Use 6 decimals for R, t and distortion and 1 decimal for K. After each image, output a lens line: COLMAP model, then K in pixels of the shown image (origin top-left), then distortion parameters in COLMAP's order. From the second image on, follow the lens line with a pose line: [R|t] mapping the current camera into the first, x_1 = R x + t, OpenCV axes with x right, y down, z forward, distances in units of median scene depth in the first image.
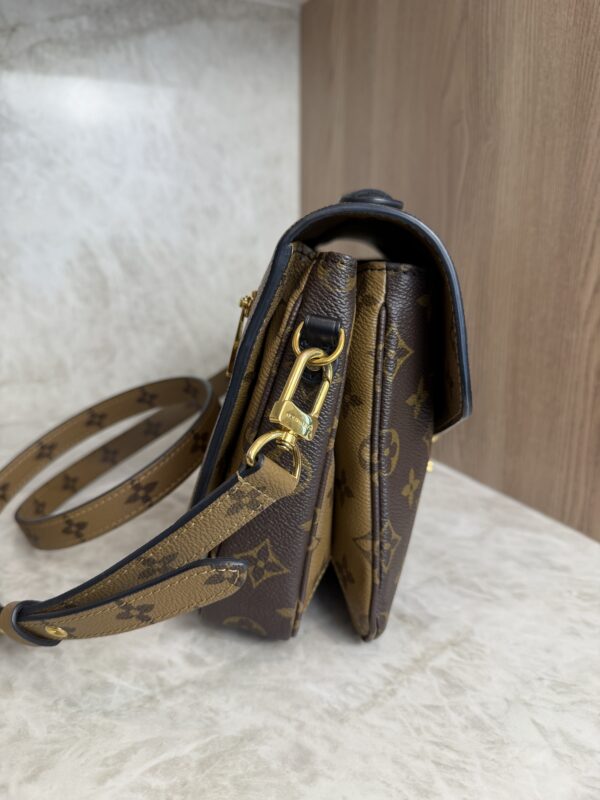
lens RADIAL K [[597.9, 0, 303.8], [0, 597.9, 402.0], [0, 0, 1]] dist [-0.044045, 0.009094]
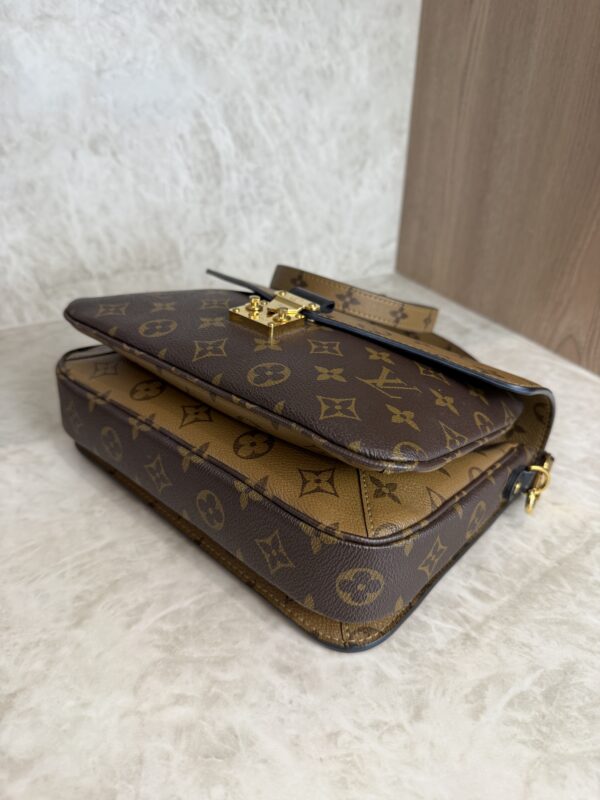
lens RADIAL K [[593.0, 0, 305.1], [0, 593.0, 400.5], [0, 0, 1]] dist [-0.039646, 0.011633]
pose [[0.999176, 0.000545, 0.040594, -0.570017], [-0.011897, 0.959938, 0.279959, -0.238213], [-0.038816, -0.280211, 0.959153, 0.030674]]
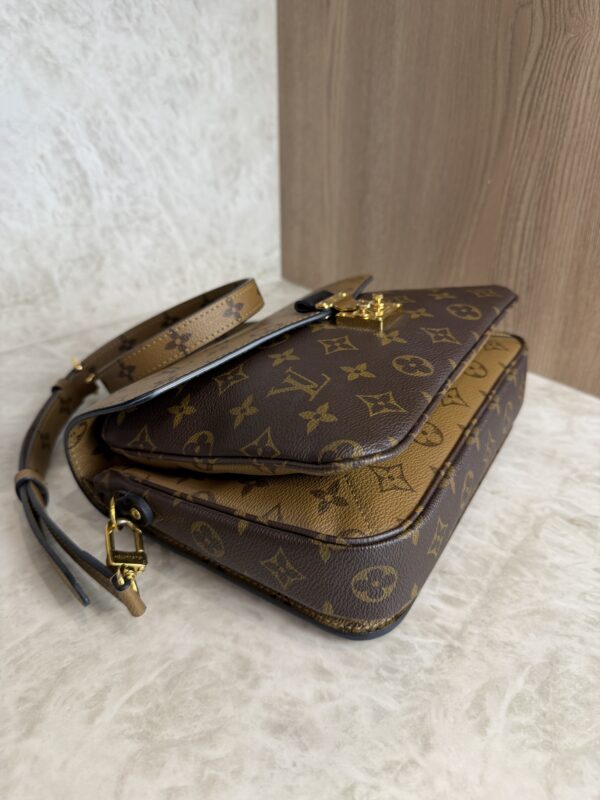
lens RADIAL K [[592.3, 0, 299.0], [0, 592.3, 397.1], [0, 0, 1]] dist [-0.040534, 0.012407]
pose [[0.962719, -0.135861, 0.233908, -0.674301], [0.068879, 0.959339, 0.273724, -0.261931], [-0.261586, -0.247408, 0.932932, 0.130379]]
